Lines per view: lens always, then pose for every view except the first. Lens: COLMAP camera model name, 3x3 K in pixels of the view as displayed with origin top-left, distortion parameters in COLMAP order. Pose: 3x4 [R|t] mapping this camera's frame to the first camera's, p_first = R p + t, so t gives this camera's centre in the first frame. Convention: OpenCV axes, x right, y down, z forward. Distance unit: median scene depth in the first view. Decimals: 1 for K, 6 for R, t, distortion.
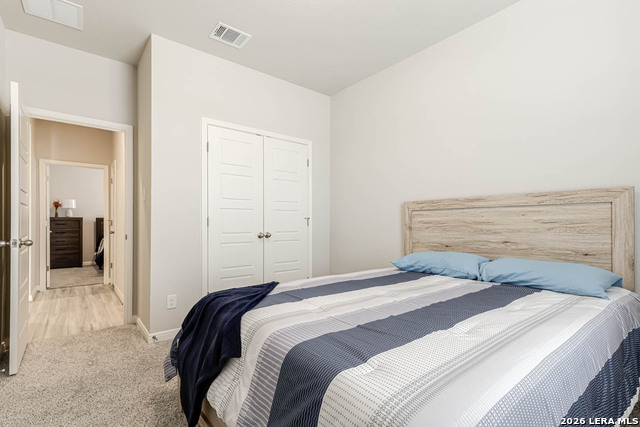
lens RADIAL K [[297.2, 0, 319.7], [0, 297.2, 219.1], [0, 0, 1]] dist [0.009320, 0.002279]
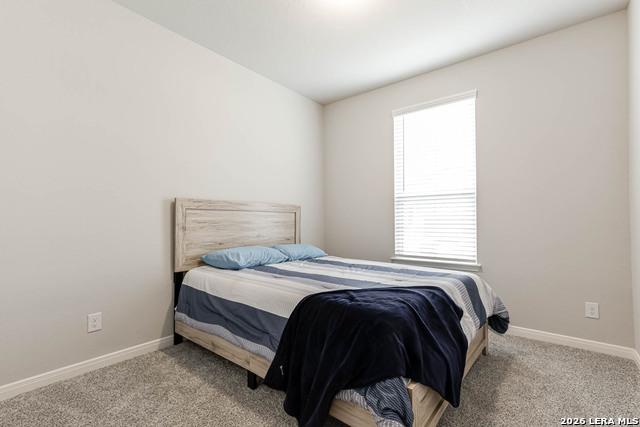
lens RADIAL K [[297.2, 0, 319.0], [0, 297.2, 216.3], [0, 0, 1]] dist [0.009320, 0.002279]
pose [[-0.201858, 0.024115, 0.979118, -0.696768], [-0.011258, 0.999574, -0.026939, 0.014795], [-0.979350, -0.016460, -0.201500, 0.846030]]
